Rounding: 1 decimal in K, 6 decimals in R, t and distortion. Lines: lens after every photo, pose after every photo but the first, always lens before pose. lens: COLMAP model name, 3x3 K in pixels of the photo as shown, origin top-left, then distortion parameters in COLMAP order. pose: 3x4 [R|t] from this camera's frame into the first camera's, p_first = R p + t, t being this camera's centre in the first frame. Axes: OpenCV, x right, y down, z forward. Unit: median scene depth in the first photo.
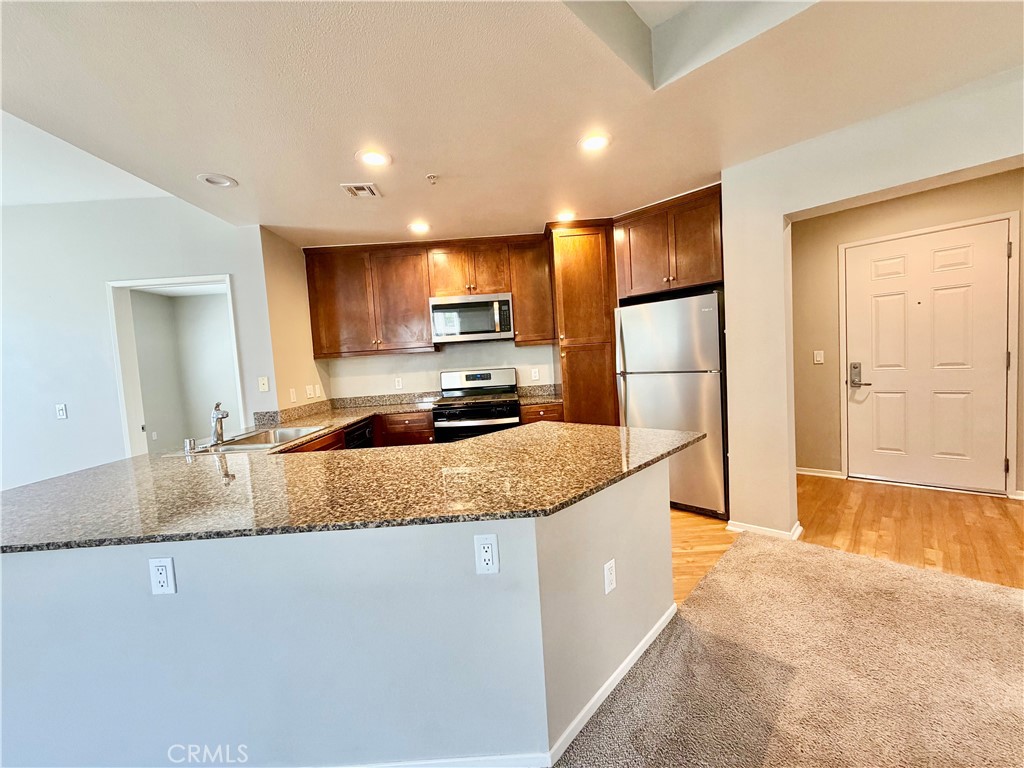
lens RADIAL K [[407.7, 0, 509.5], [0, 407.7, 386.1], [0, 0, 1]] dist [-0.000529, 0.000112]
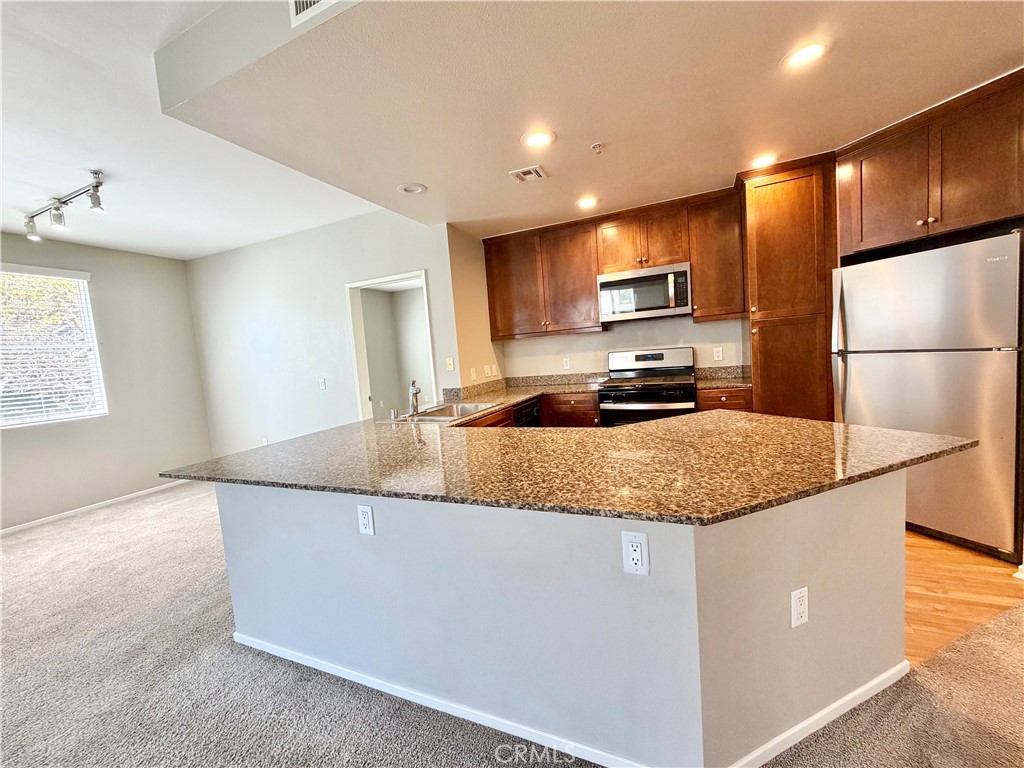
lens RADIAL K [[407.7, 0, 509.5], [0, 407.7, 386.1], [0, 0, 1]] dist [-0.000529, 0.000112]
pose [[0.911504, 0.026616, -0.410429, 0.021093], [-0.005566, 0.998611, 0.052399, -0.004729], [0.411253, -0.045477, 0.910386, 0.024420]]
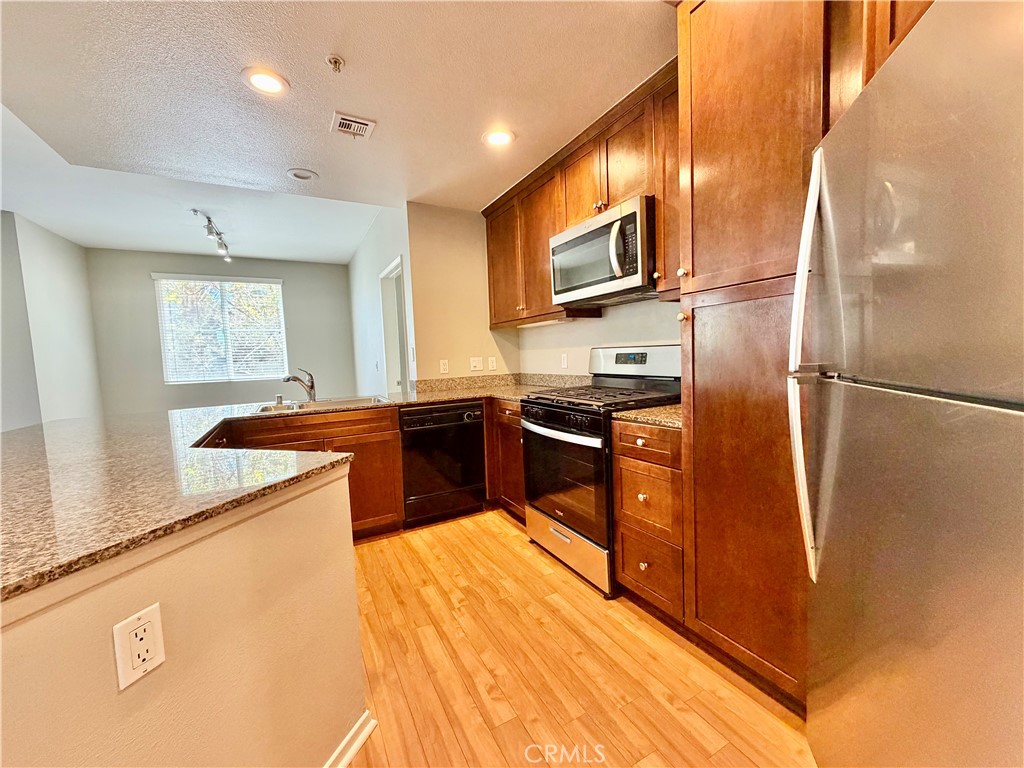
lens RADIAL K [[407.7, 0, 509.5], [0, 407.7, 386.1], [0, 0, 1]] dist [-0.000529, 0.000112]
pose [[0.466900, 0.114857, -0.876819, 0.471147], [-0.045429, 0.993335, 0.105930, -0.047652], [0.883142, -0.009626, 0.469006, 0.728978]]
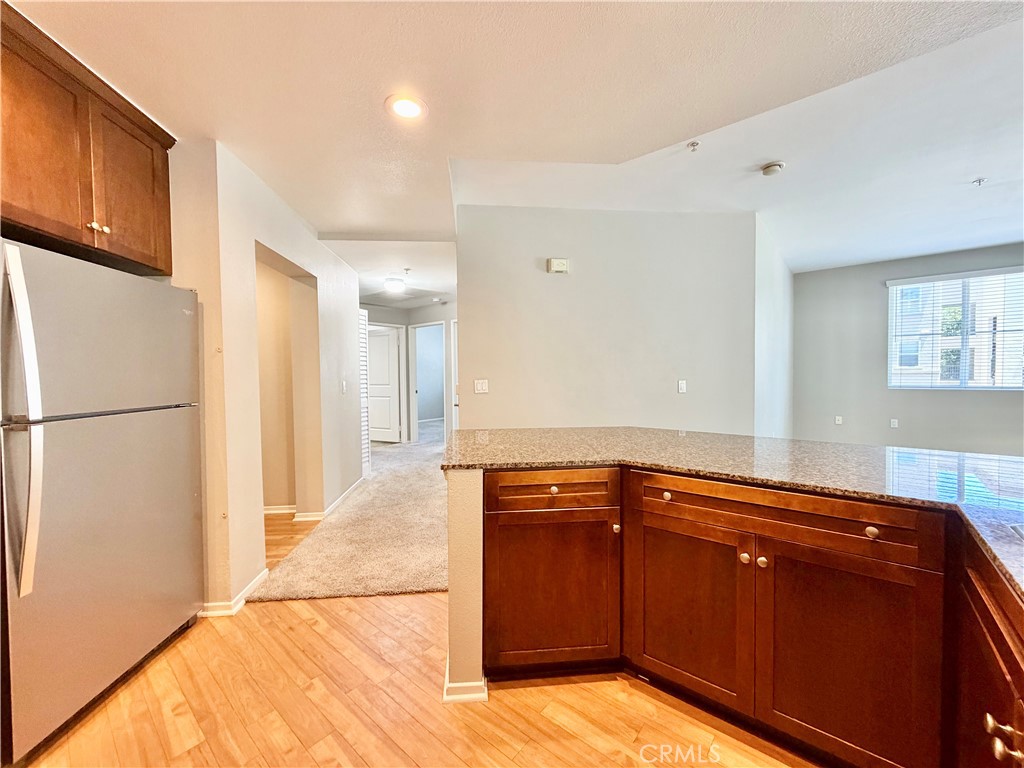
lens RADIAL K [[407.7, 0, 509.5], [0, 407.7, 386.1], [0, 0, 1]] dist [-0.000529, 0.000112]
pose [[-0.760829, 0.053394, 0.646752, -0.313903], [0.101177, 0.994182, 0.036946, -0.035680], [-0.641017, 0.093546, -0.761805, 1.084677]]
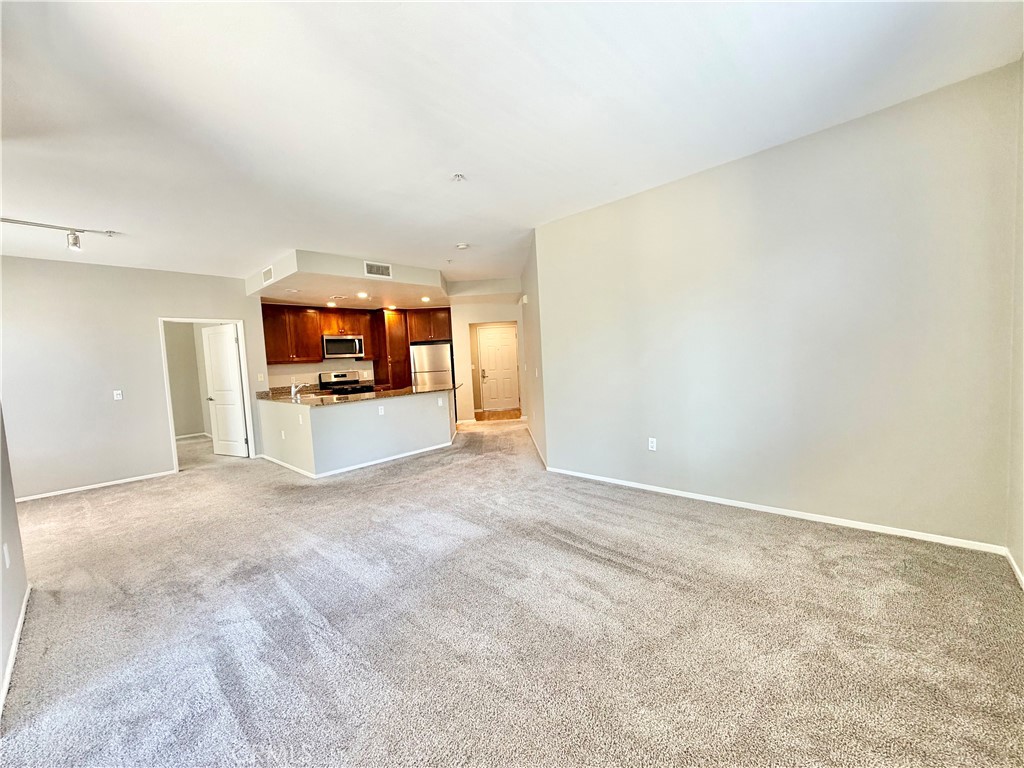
lens RADIAL K [[407.7, 0, 509.5], [0, 407.7, 386.1], [0, 0, 1]] dist [-0.000529, 0.000112]
pose [[0.691559, -0.022996, 0.721954, -1.201191], [0.054710, 0.998290, -0.020609, 0.144239], [-0.720245, 0.053750, 0.691634, -1.210417]]
